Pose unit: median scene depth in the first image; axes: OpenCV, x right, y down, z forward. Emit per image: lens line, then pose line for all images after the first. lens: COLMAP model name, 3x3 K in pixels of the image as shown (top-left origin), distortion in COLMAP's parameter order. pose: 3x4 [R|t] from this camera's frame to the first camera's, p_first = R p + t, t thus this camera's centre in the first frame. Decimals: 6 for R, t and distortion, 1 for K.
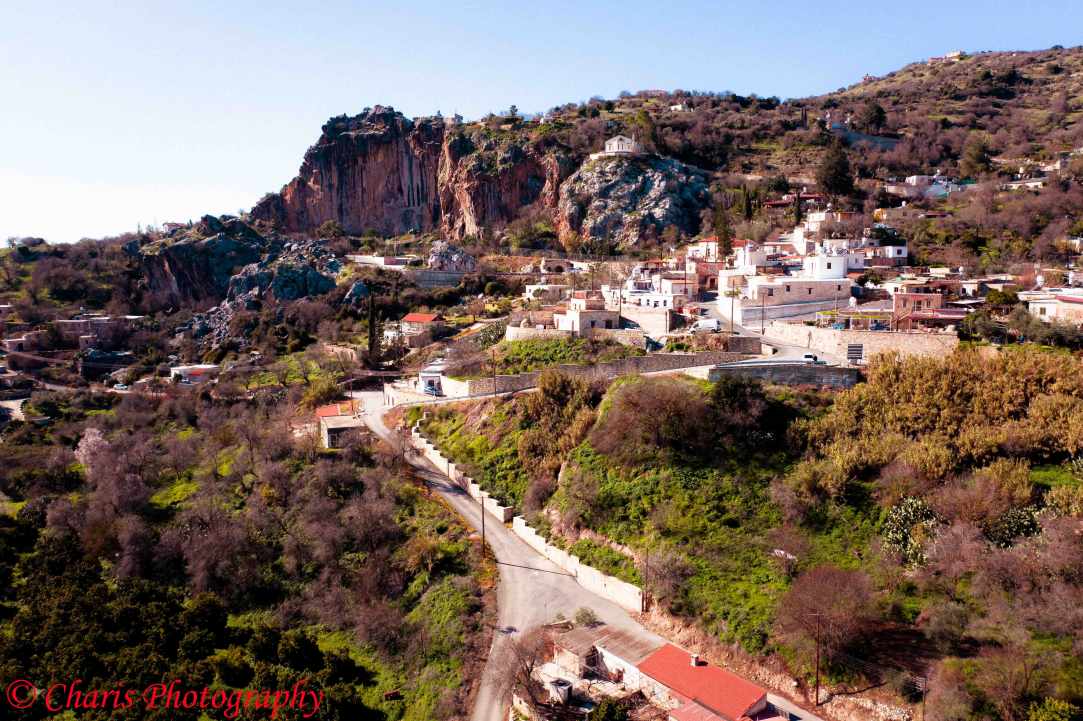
lens RADIAL K [[840.2, 0, 541.5], [0, 840.2, 360.5], [0, 0, 1]] dist [-0.040081, 0.007803]
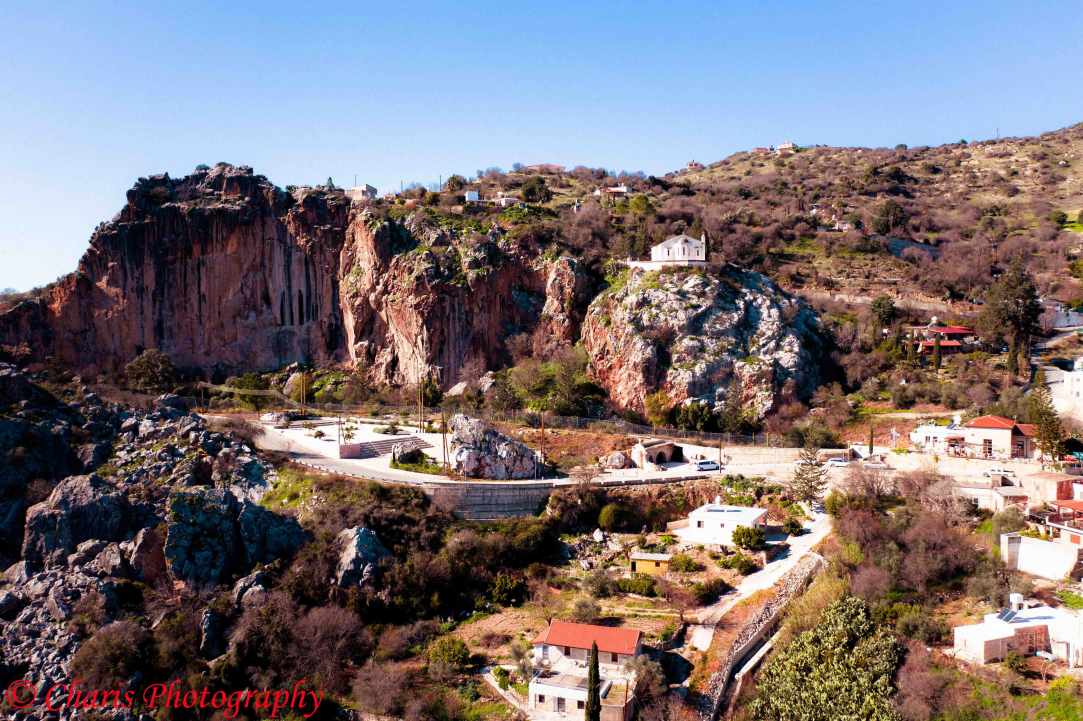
lens RADIAL K [[840.2, 0, 541.5], [0, 840.2, 360.5], [0, 0, 1]] dist [-0.040081, 0.007803]
pose [[0.933099, -0.017773, 0.359180, -0.251042], [0.046314, 0.996400, -0.071012, -0.128383], [-0.356624, 0.082897, 0.930563, 0.432915]]
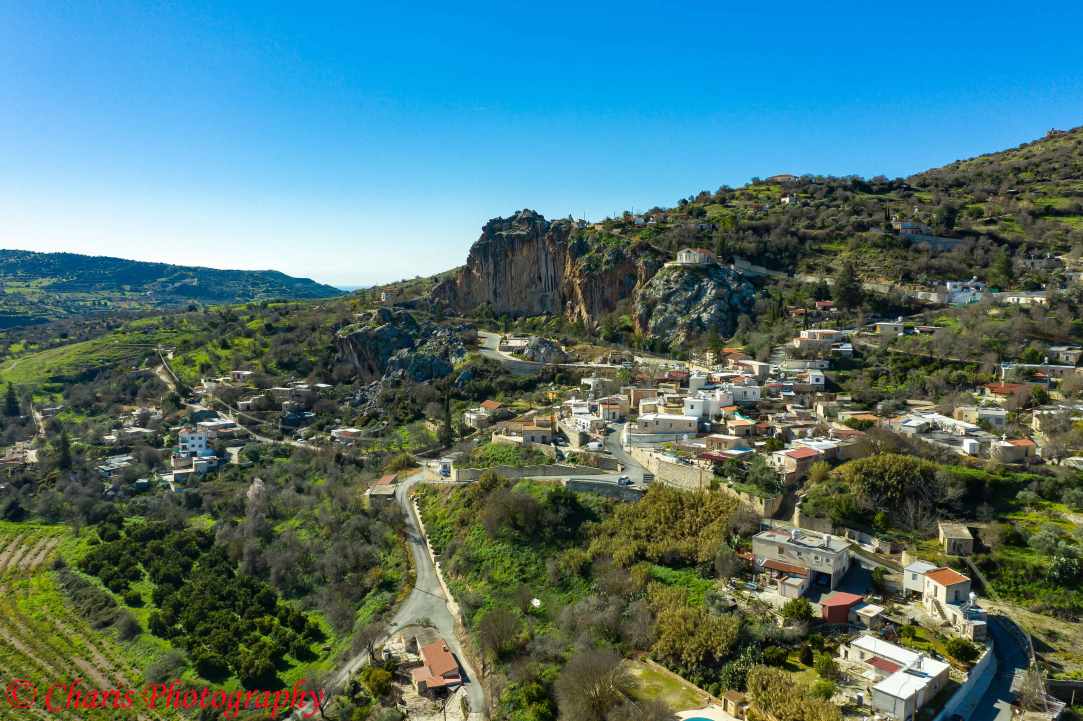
lens RADIAL K [[840.2, 0, 541.5], [0, 840.2, 360.5], [0, 0, 1]] dist [-0.040081, 0.007803]
pose [[0.953217, 0.030618, -0.300731, 0.262747], [-0.036156, 0.999263, -0.012866, -0.081944], [0.300116, 0.023138, 0.953622, -0.224283]]
